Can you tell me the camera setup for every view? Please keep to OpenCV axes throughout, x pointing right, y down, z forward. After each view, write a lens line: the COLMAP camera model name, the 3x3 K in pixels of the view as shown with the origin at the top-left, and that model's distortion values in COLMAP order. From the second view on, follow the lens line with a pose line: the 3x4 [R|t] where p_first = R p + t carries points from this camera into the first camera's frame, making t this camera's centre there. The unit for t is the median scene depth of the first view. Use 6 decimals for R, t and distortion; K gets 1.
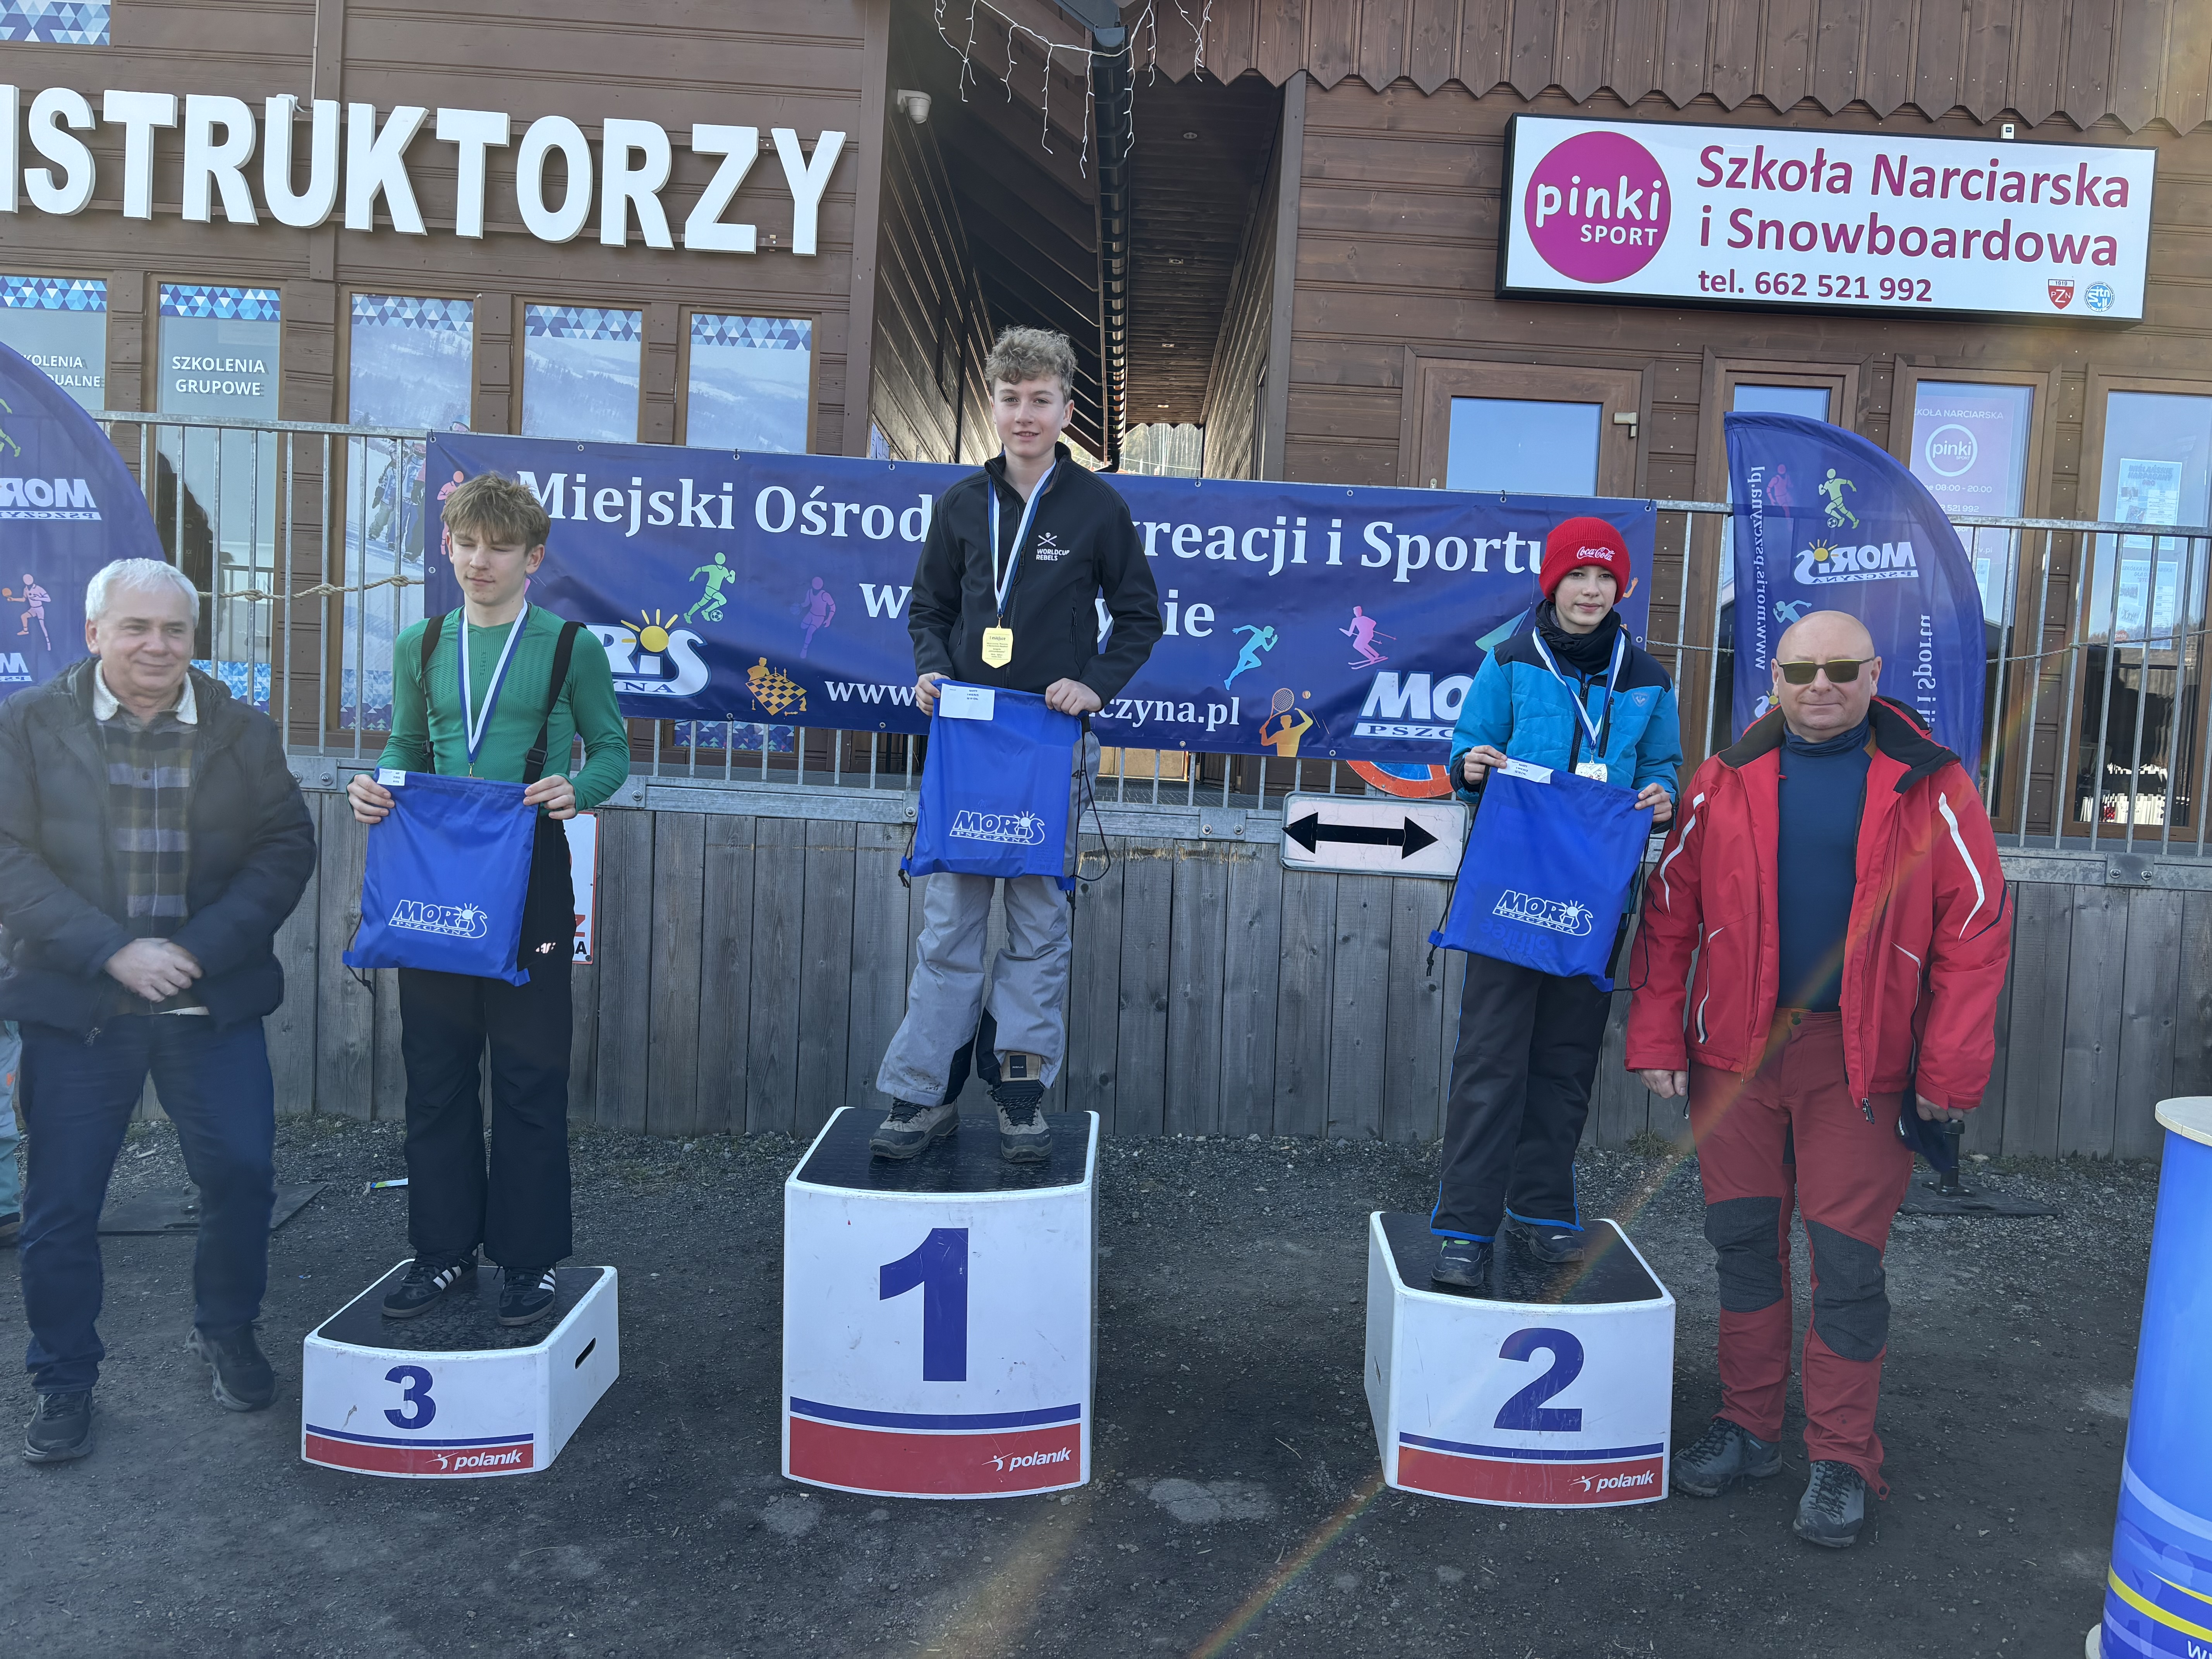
lens RADIAL K [[1647.1, 0, 1117.8], [0, 1647.1, 843.5], [0, 0, 1]] dist [0.029668, -0.029833]
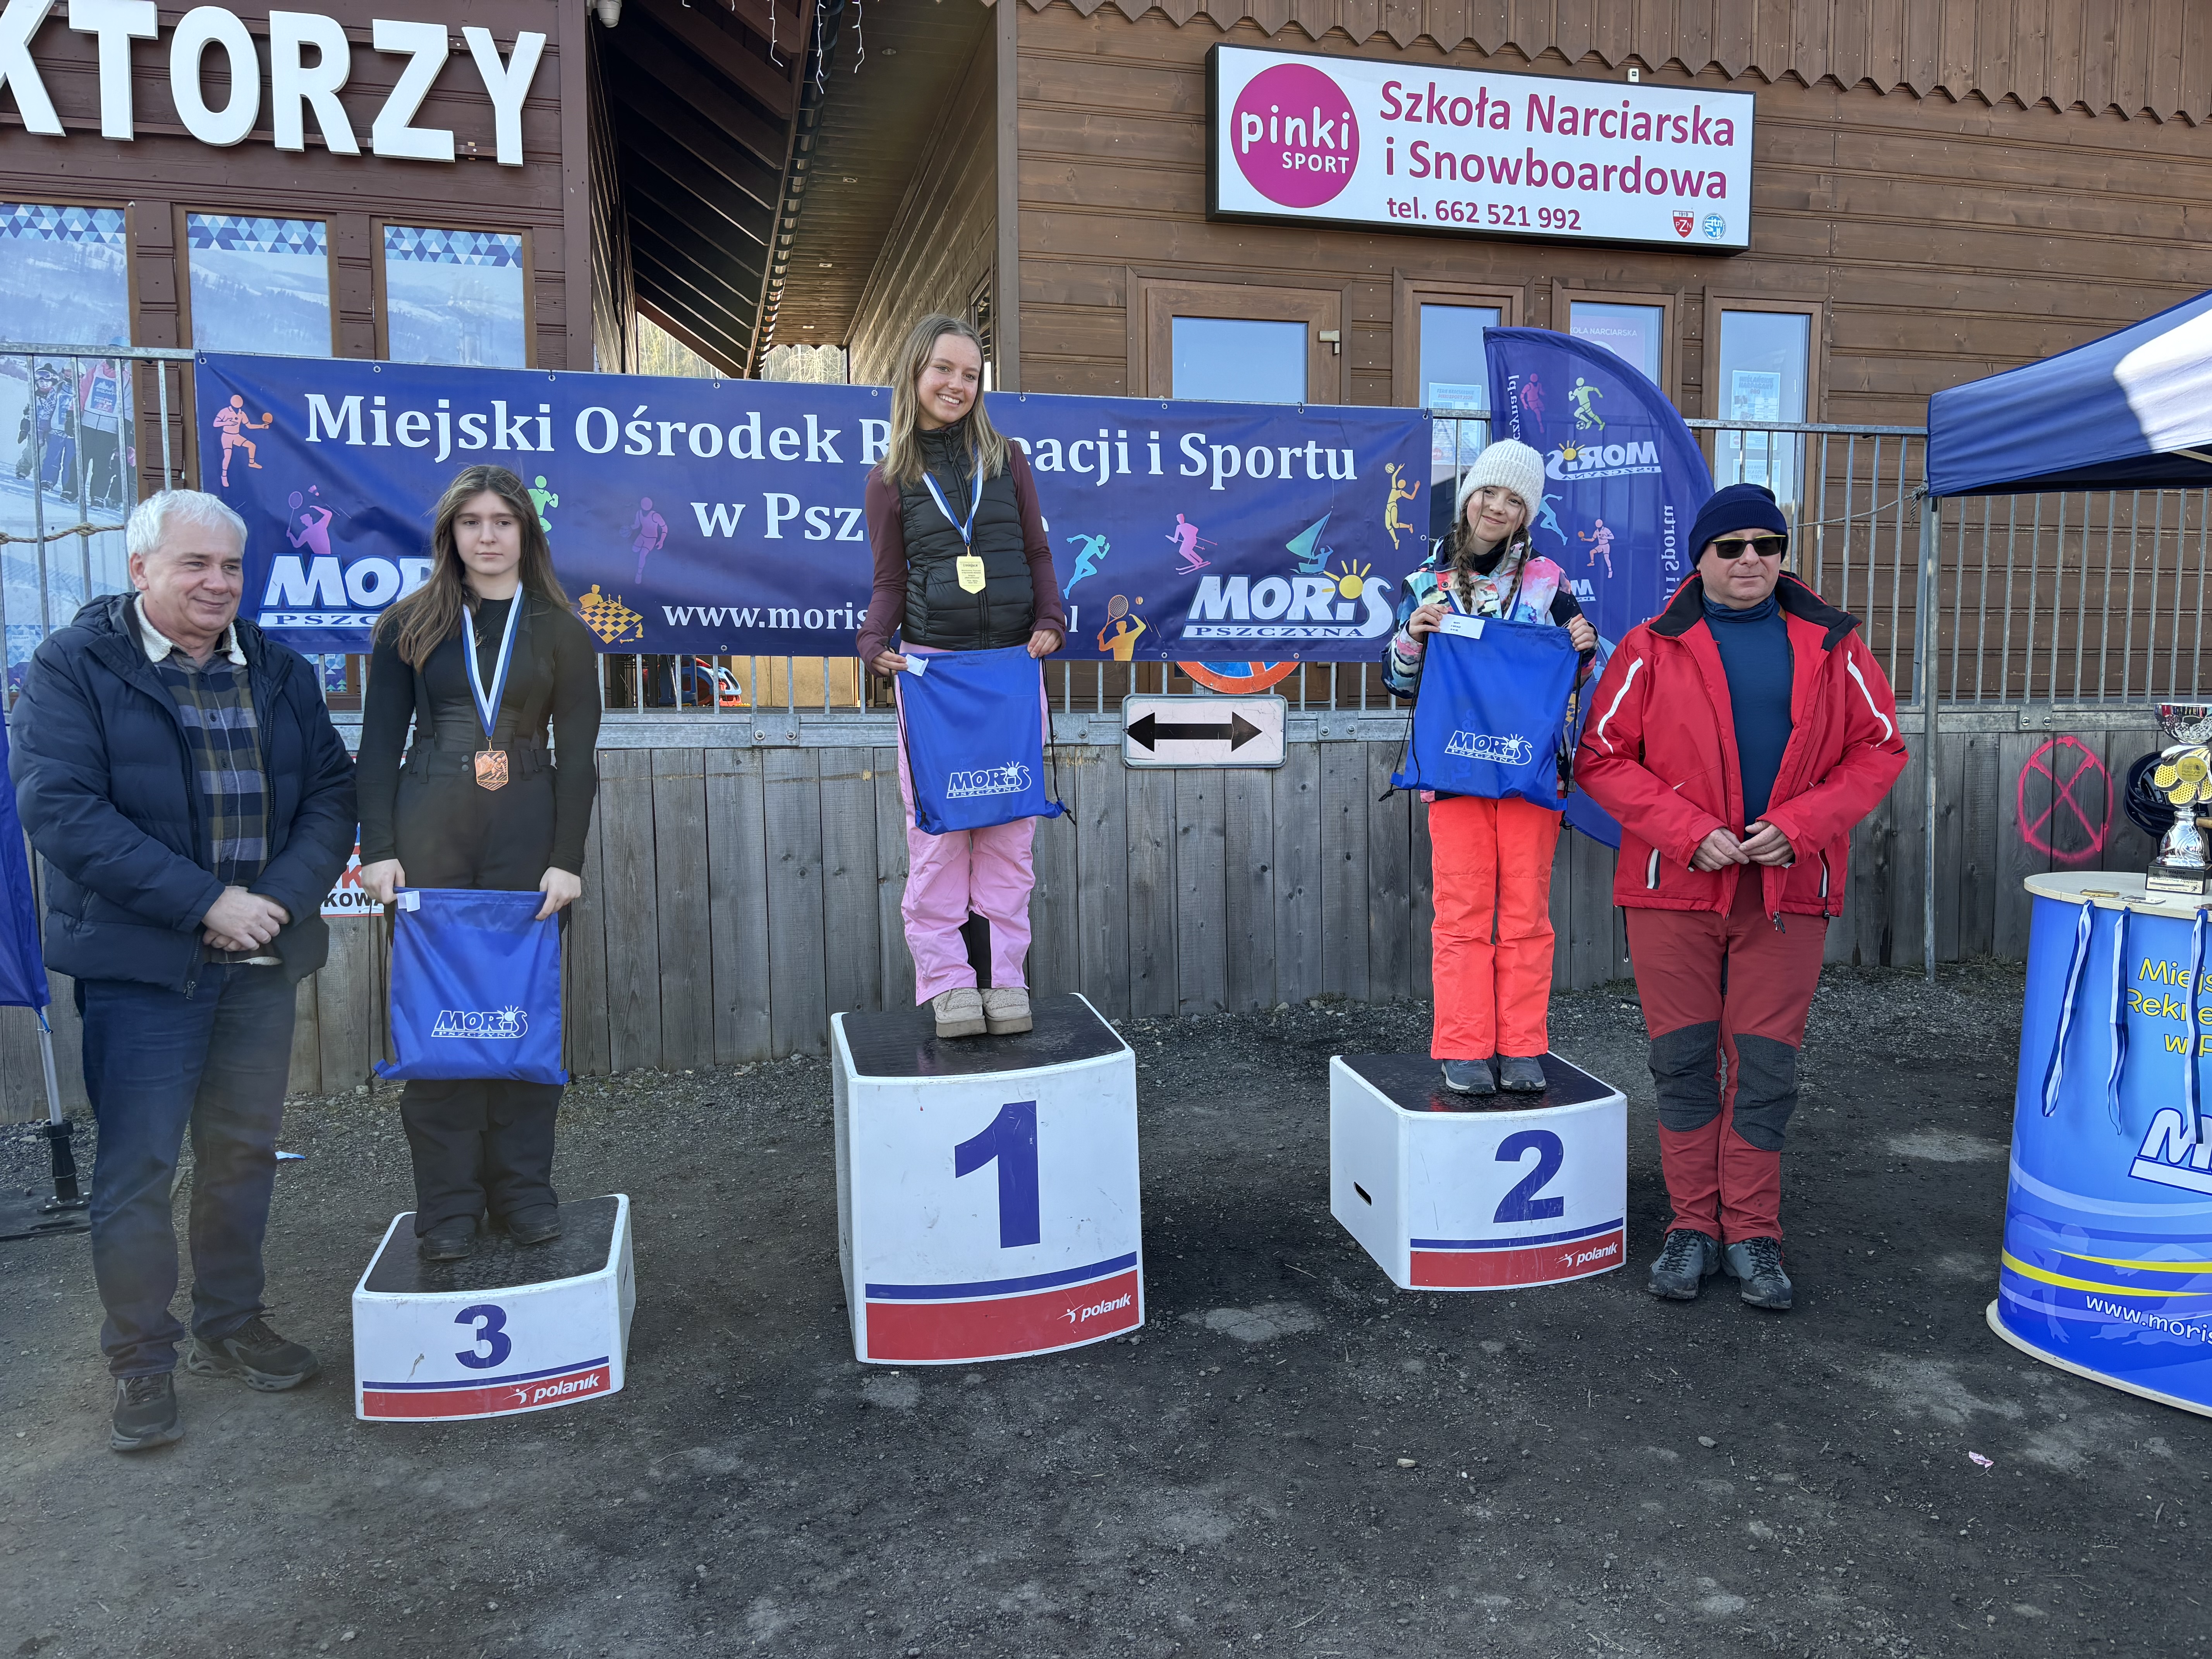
lens RADIAL K [[1647.1, 0, 1100.5], [0, 1647.1, 836.6], [0, 0, 1]] dist [0.029668, -0.029833]
pose [[0.968764, -0.075867, 0.236093, -0.165082], [0.066830, 0.996701, 0.046059, 0.009921], [-0.238808, -0.028842, 0.970638, -0.019947]]
